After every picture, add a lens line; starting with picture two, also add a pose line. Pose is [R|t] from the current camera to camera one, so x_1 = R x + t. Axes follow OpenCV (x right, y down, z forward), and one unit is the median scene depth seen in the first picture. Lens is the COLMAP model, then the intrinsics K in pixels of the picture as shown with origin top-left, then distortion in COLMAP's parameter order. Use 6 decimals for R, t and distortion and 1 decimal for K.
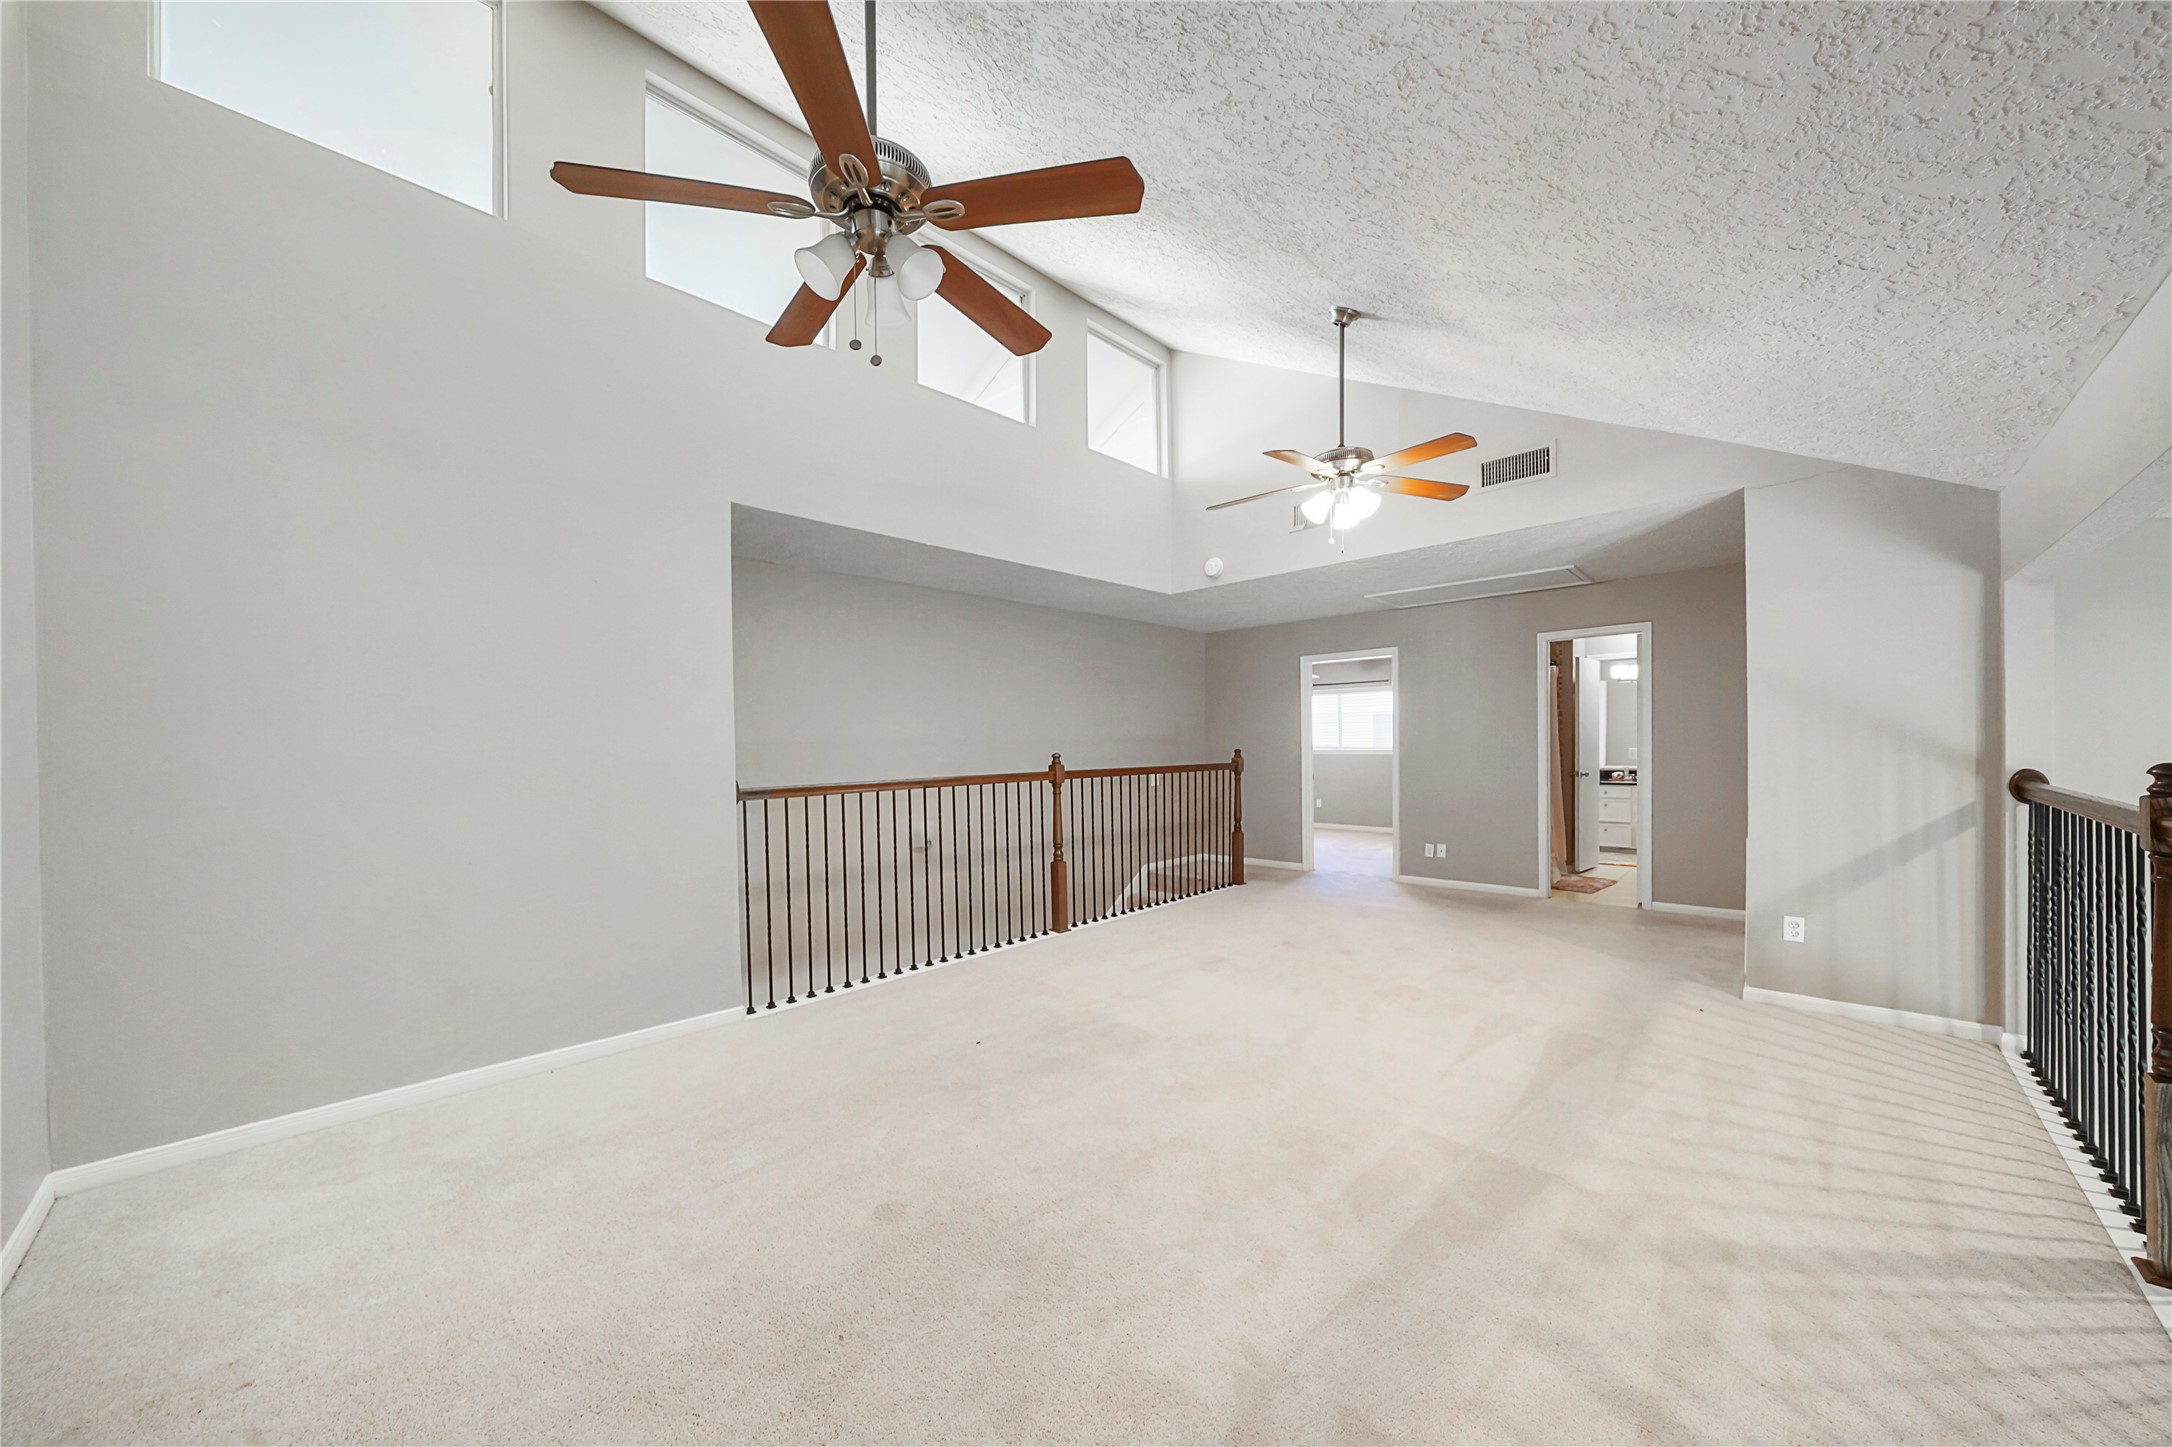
lens RADIAL K [[769.2, 0, 1078.6], [0, 769.2, 745.5], [0, 0, 1]] dist [-0.000743, -0.000087]
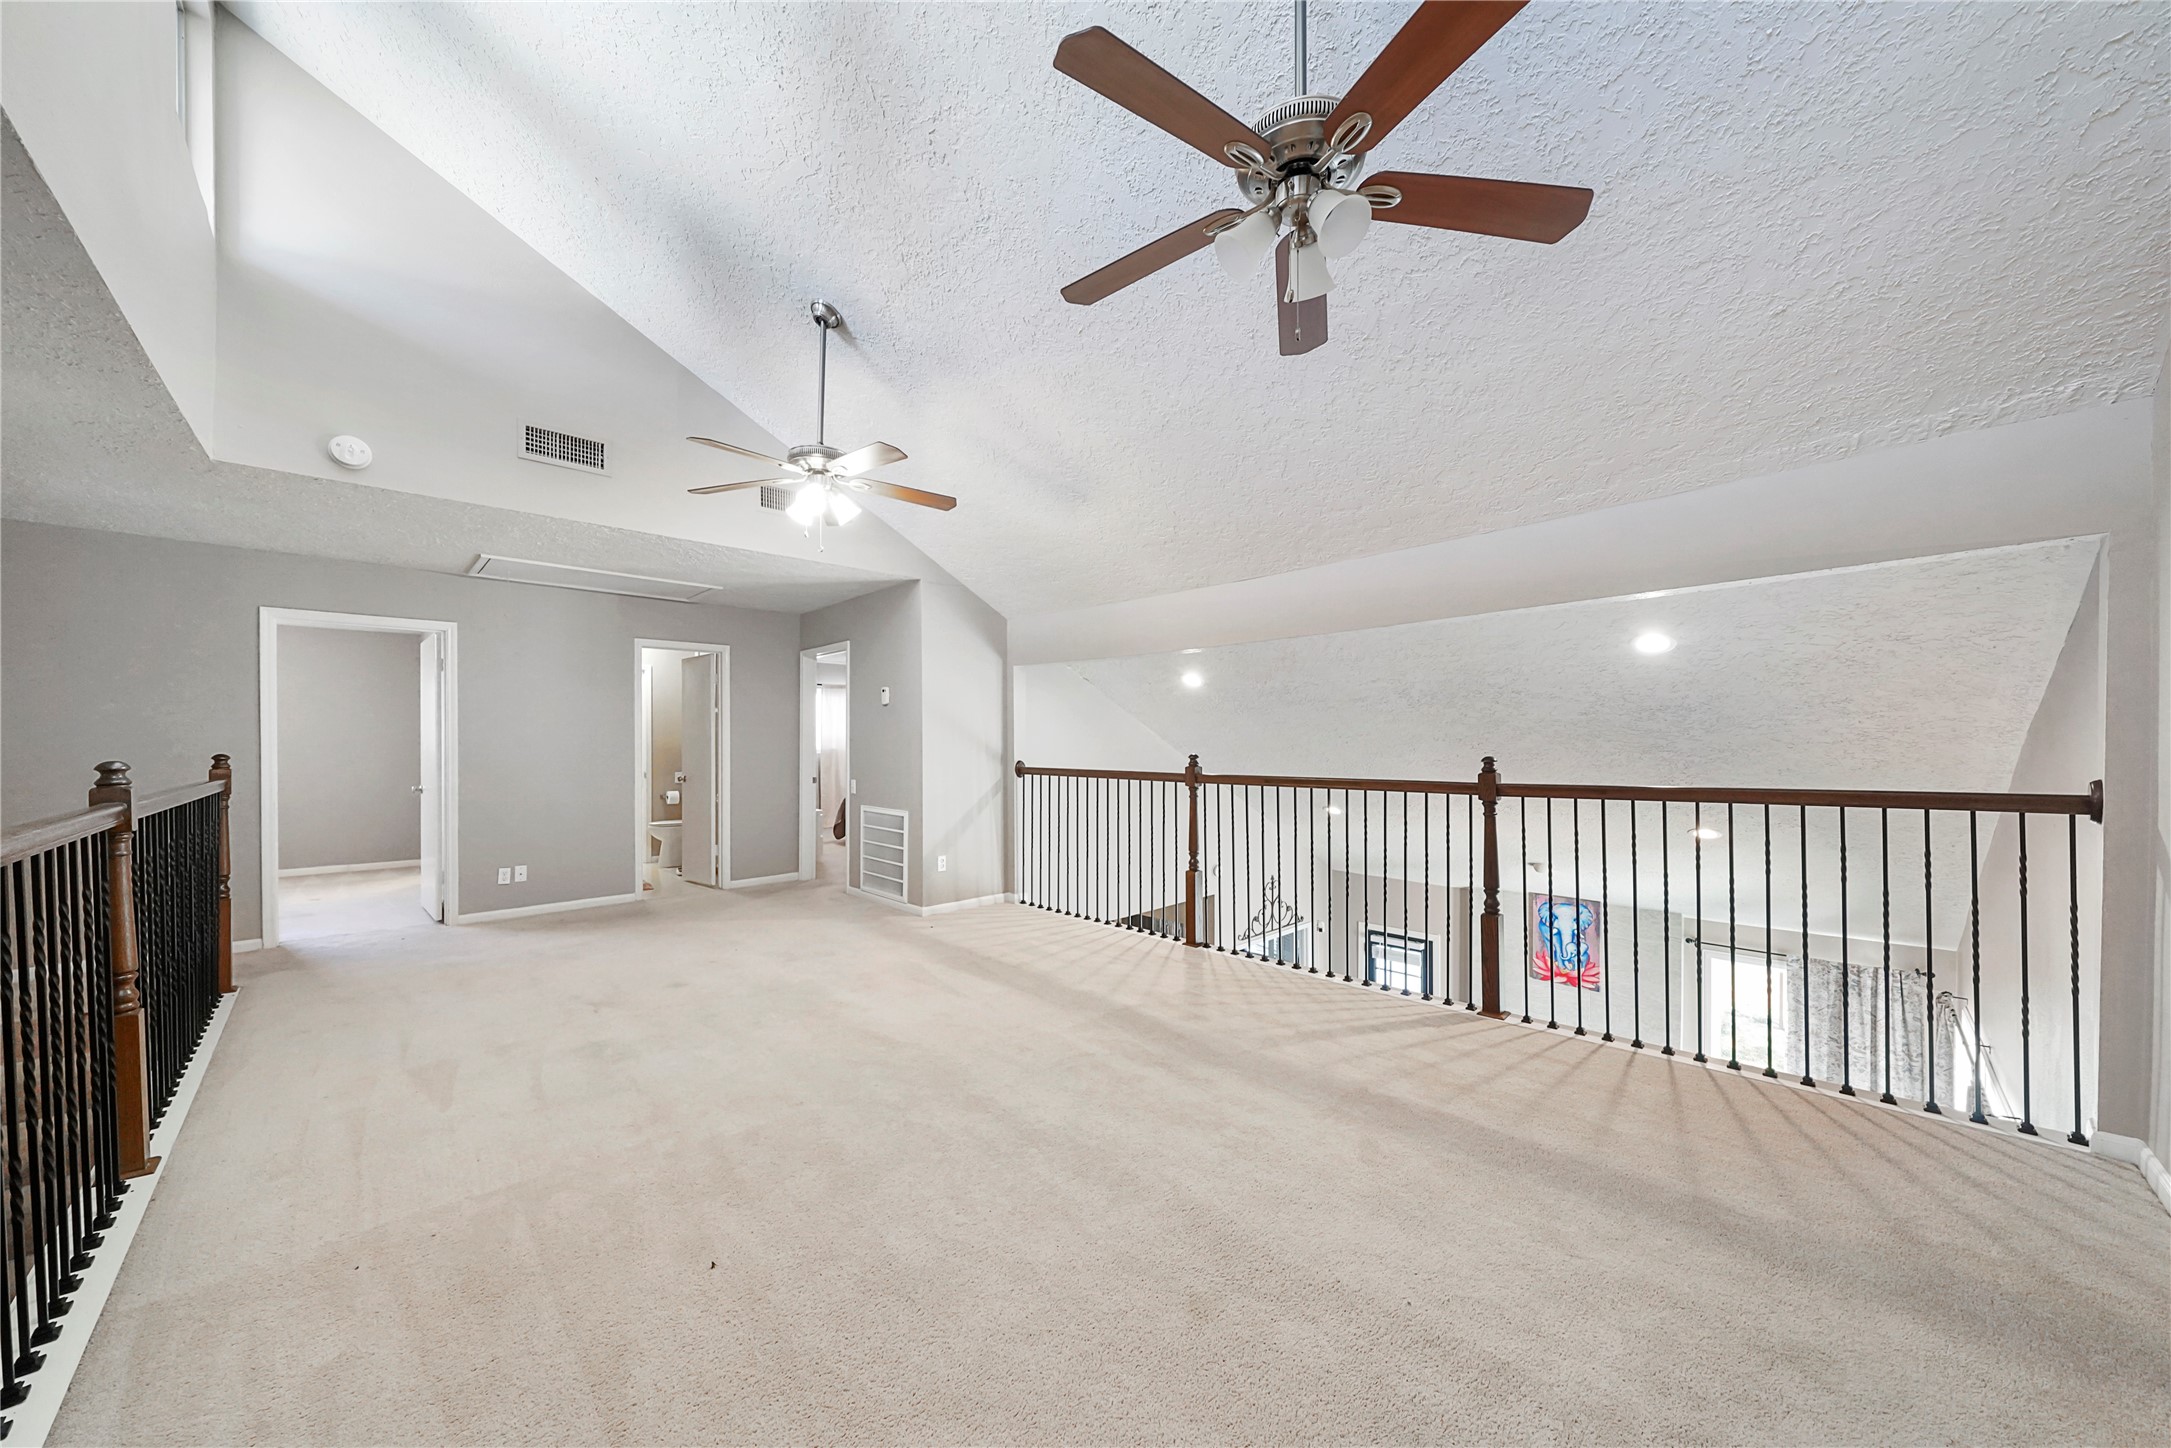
lens RADIAL K [[768.8, 0, 1078.1], [0, 768.8, 746.0], [0, 0, 1]] dist [-0.000743, -0.000087]
pose [[0.024582, 0.004024, 0.999690, -0.698393], [0.001024, 0.999991, -0.004050, 0.001411], [-0.999697, 0.001123, 0.024578, 0.713157]]
